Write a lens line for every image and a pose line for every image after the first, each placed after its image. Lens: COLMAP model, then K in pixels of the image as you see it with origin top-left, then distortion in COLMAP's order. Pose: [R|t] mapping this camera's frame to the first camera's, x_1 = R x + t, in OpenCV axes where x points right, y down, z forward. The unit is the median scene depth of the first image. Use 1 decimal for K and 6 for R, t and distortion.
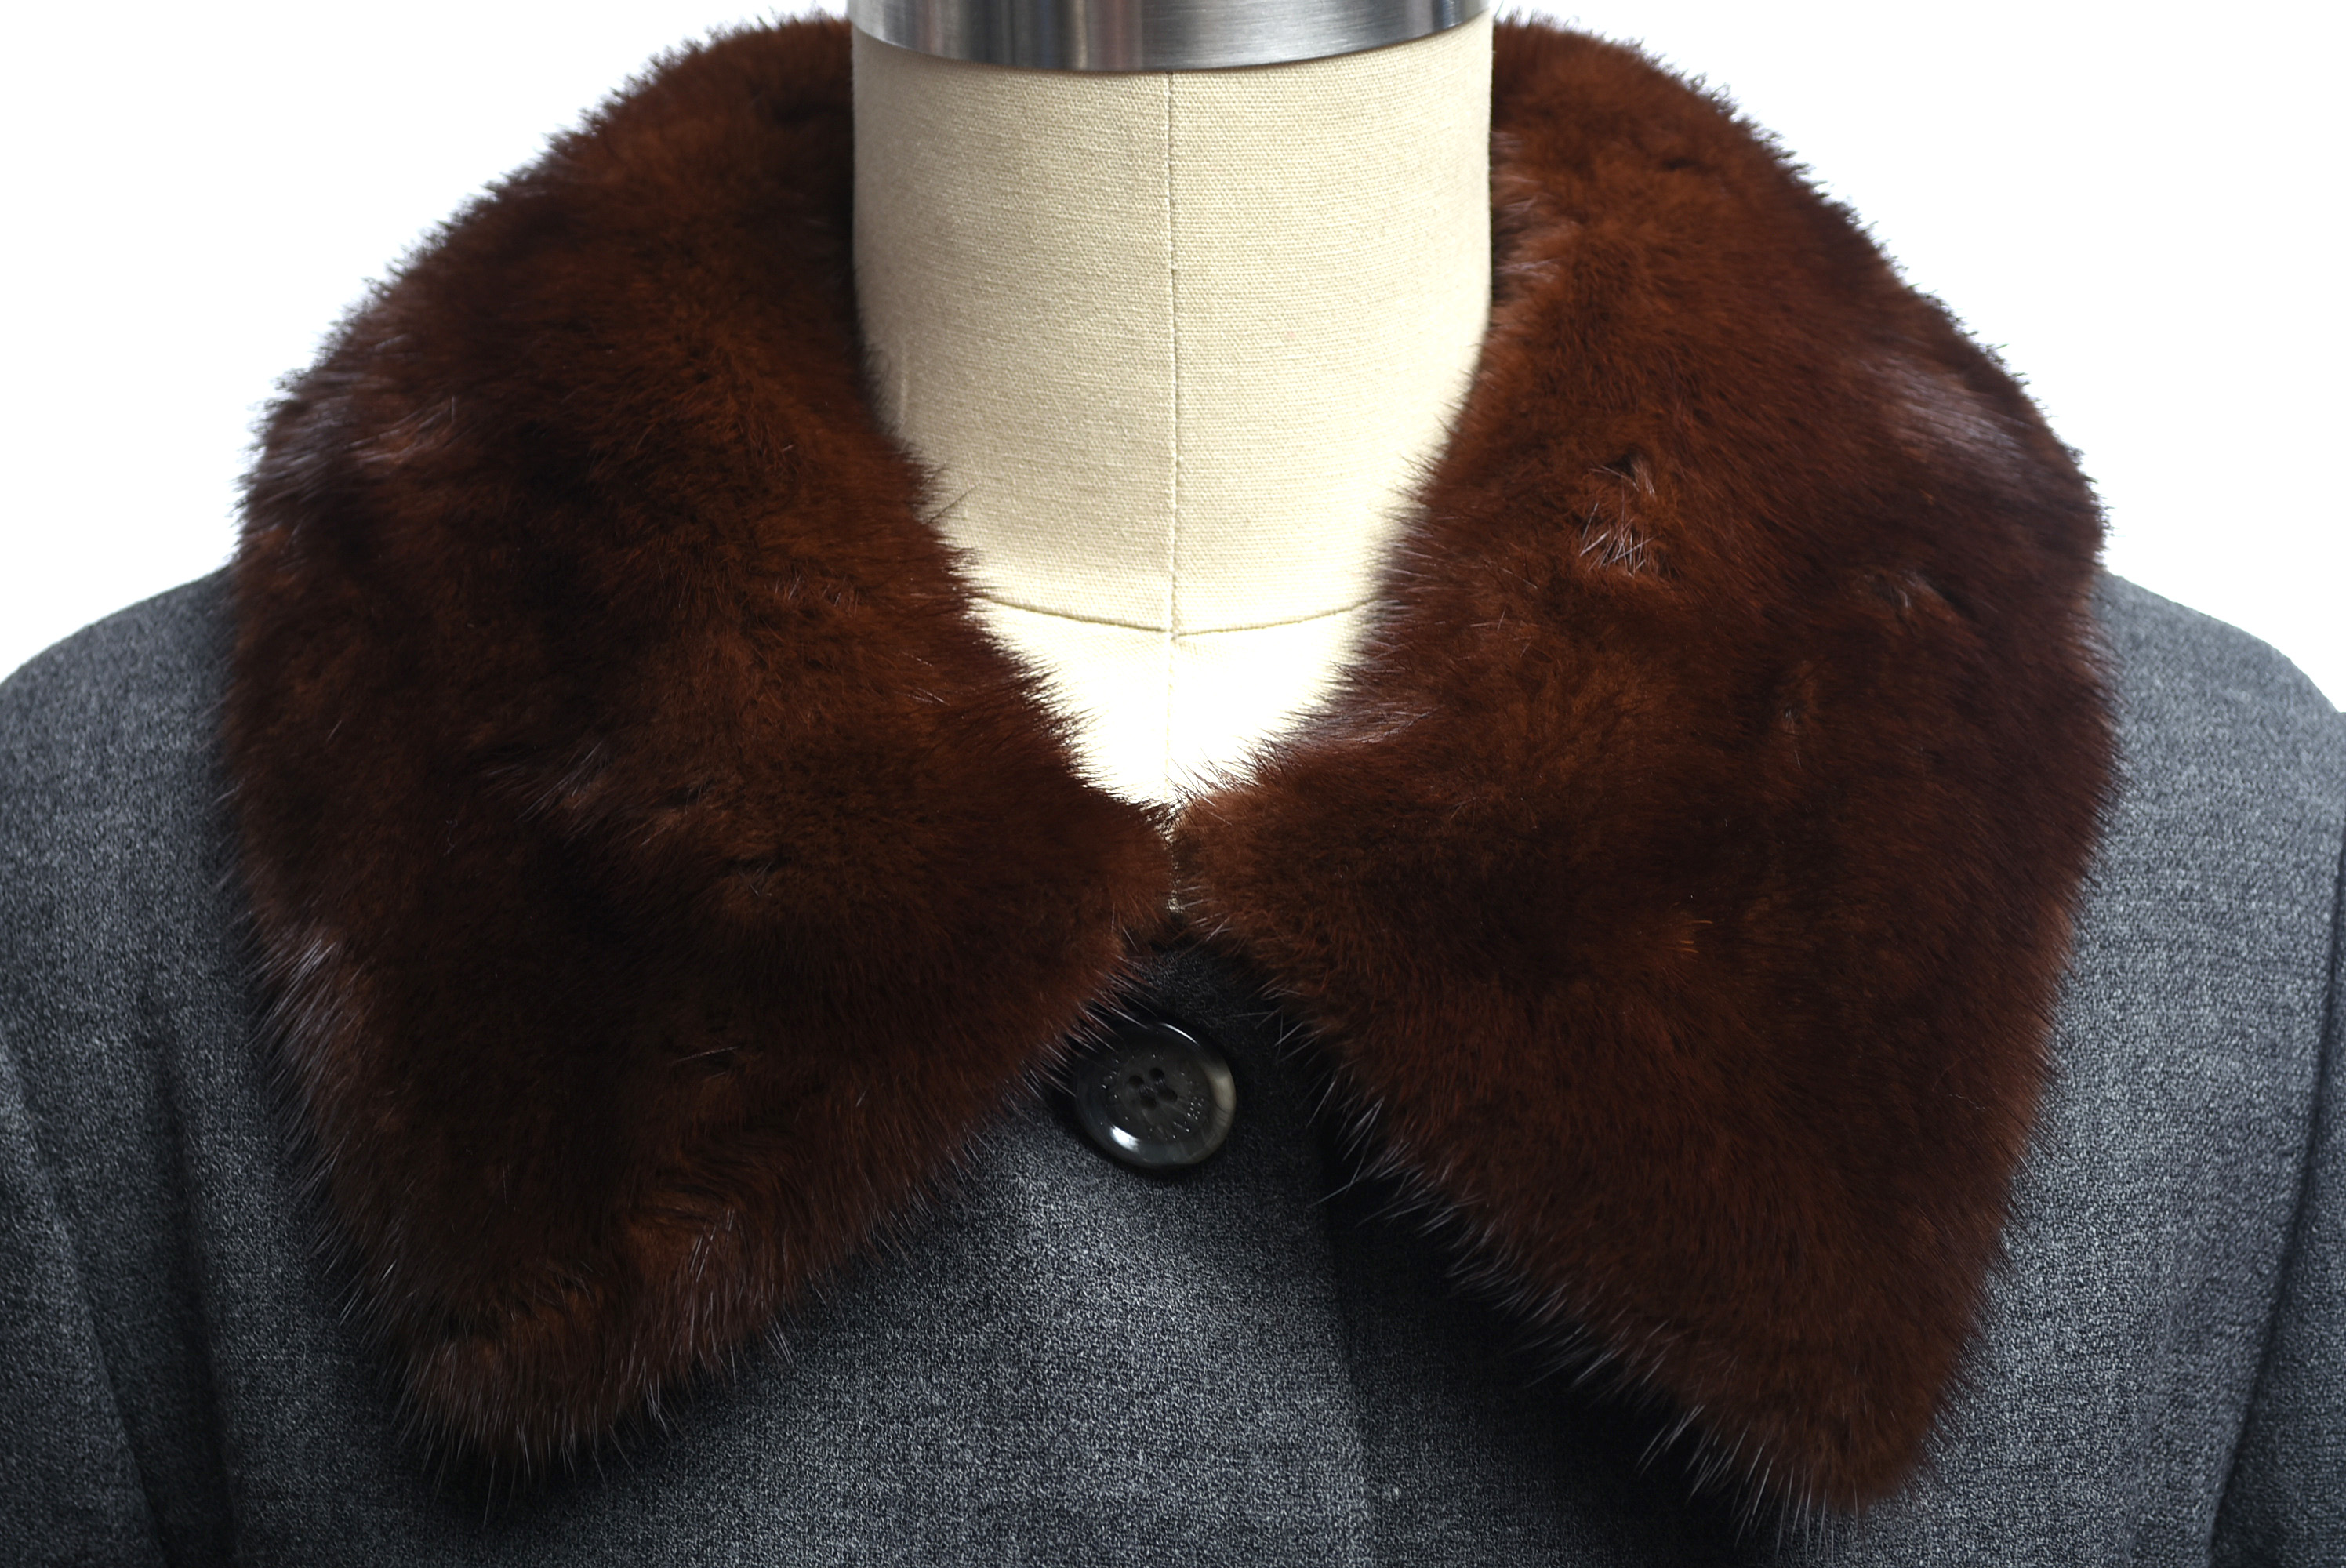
lens RADIAL K [[4812.6, 0, 1165.5], [0, 4812.6, 778.6], [0, 0, 1]] dist [-0.022896, 0.000000]
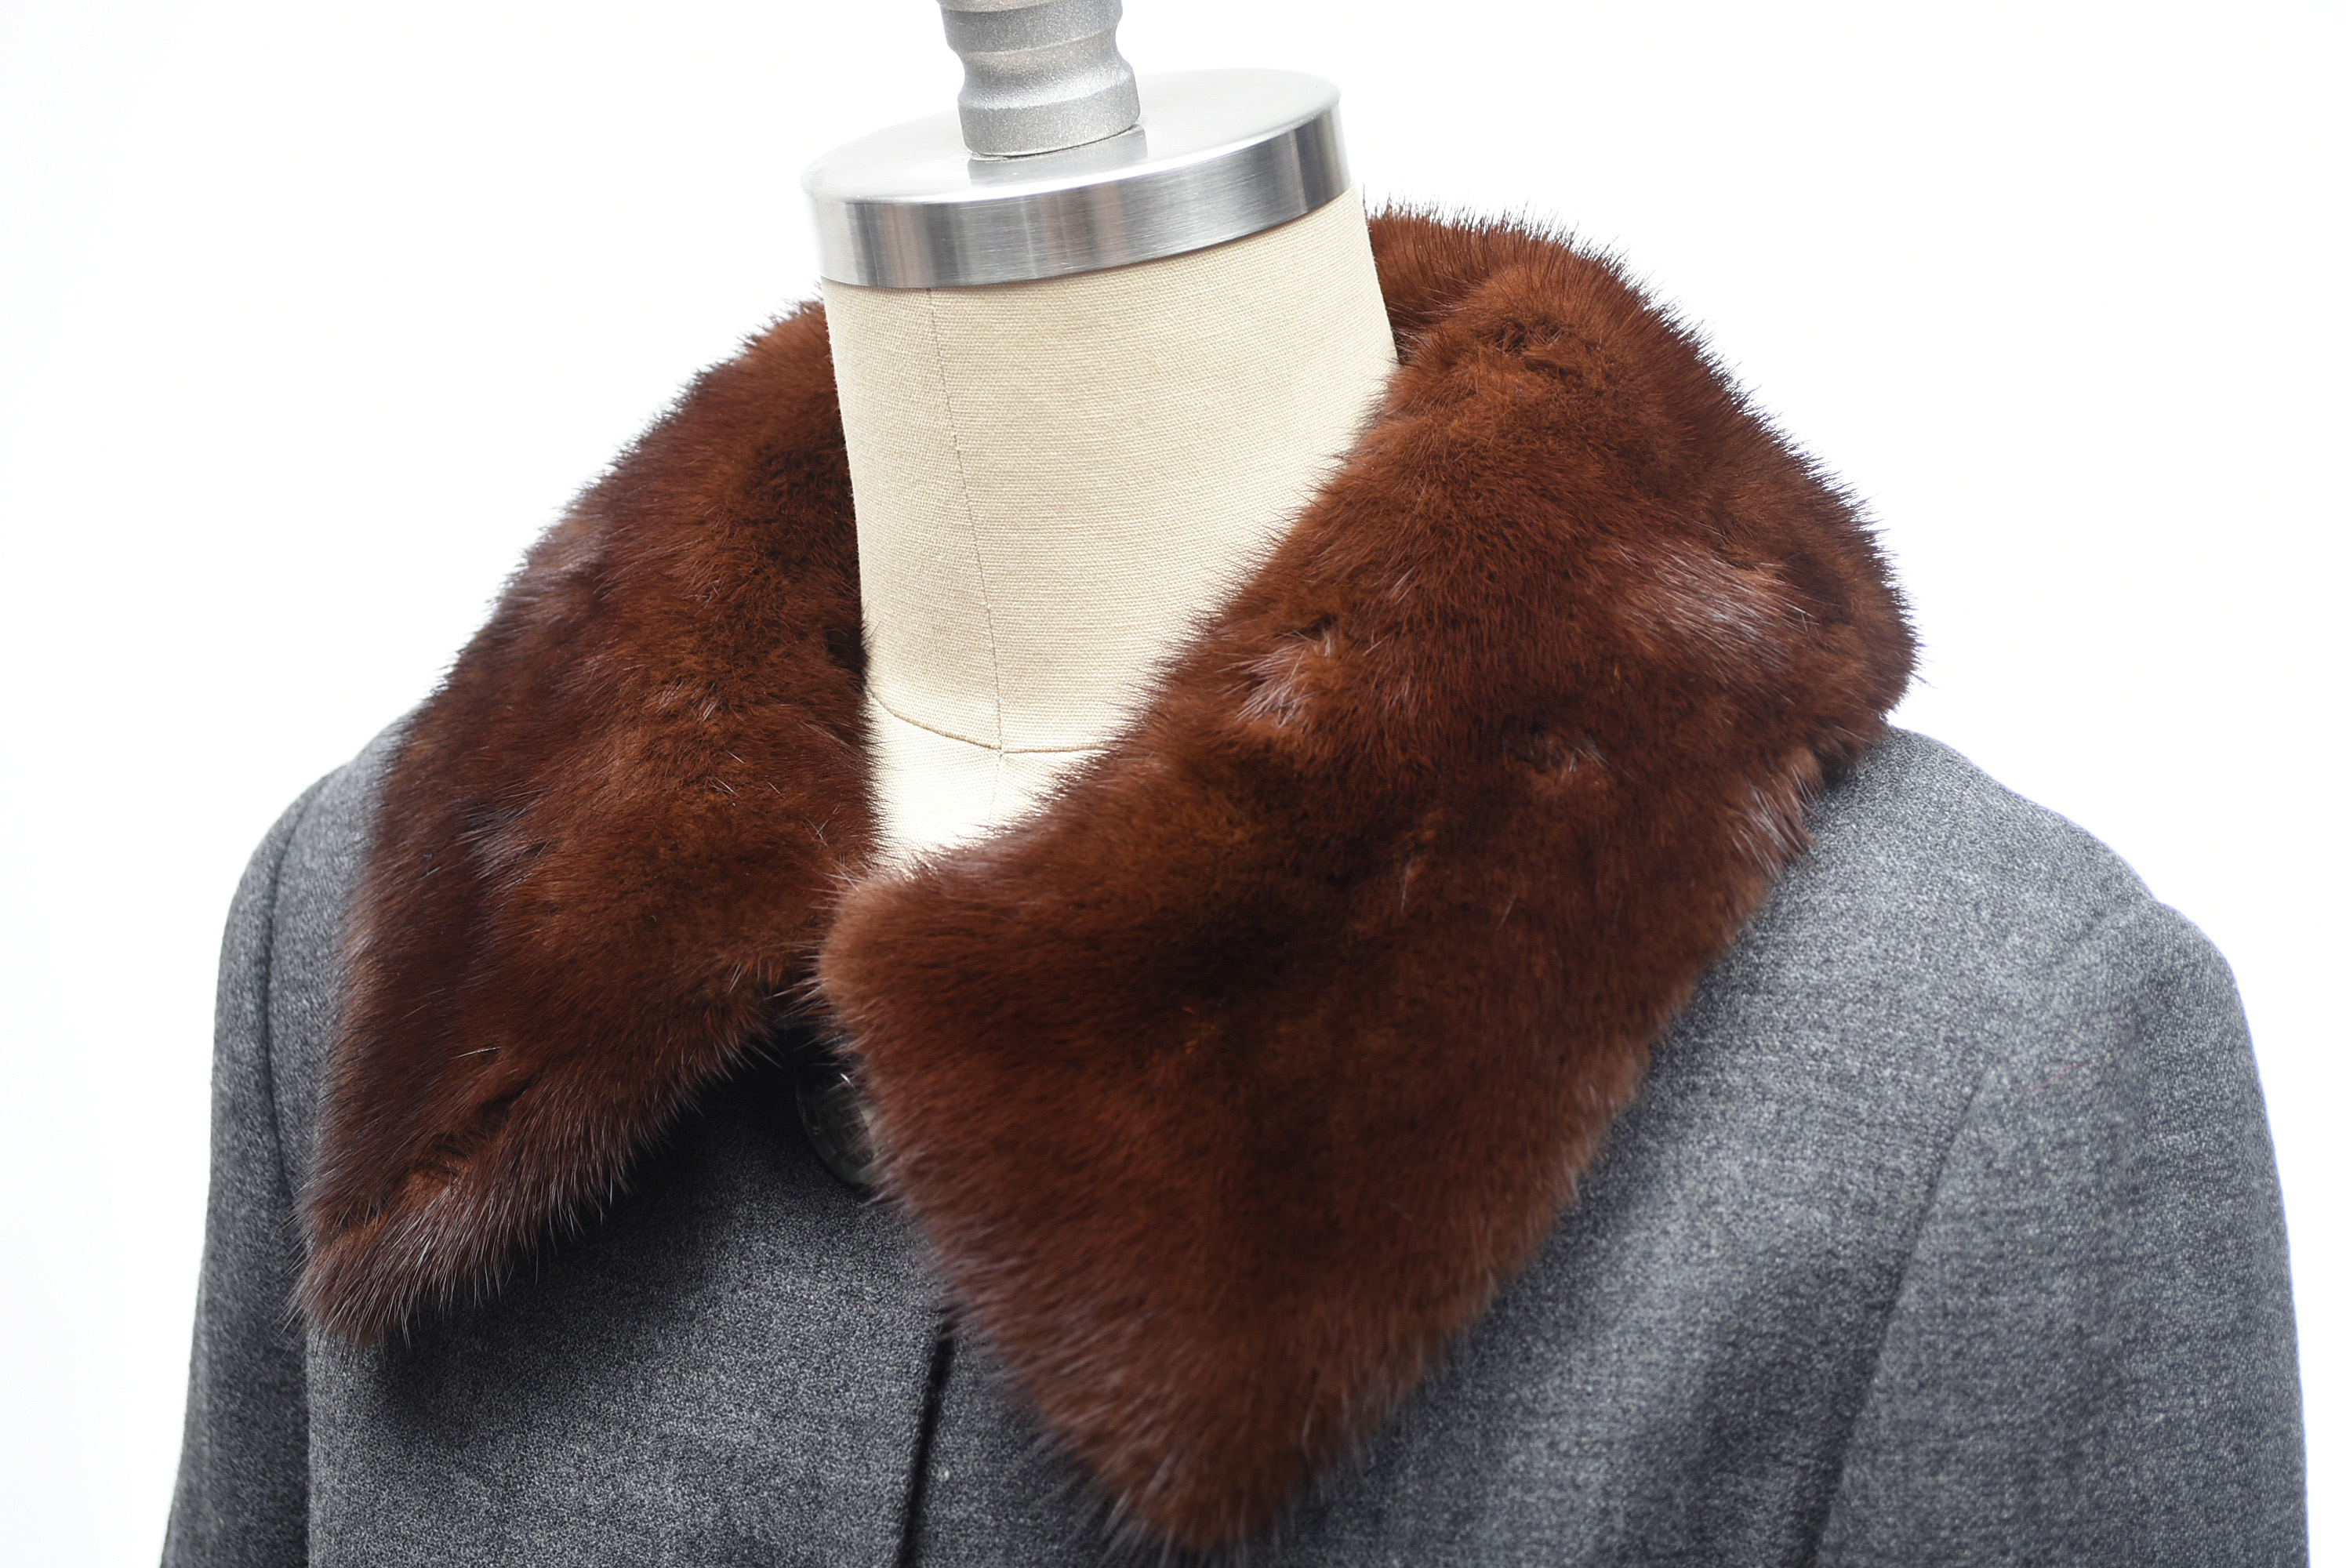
lens RADIAL K [[4460.7, 0, 1165.1], [0, 4460.7, 792.7], [0, 0, 1]] dist [-0.021448, 0.000000]
pose [[0.845554, 0.071321, -0.529105, 0.636939], [-0.074742, 0.997091, 0.014959, -0.040082], [0.528633, 0.026898, 0.848424, 0.075910]]
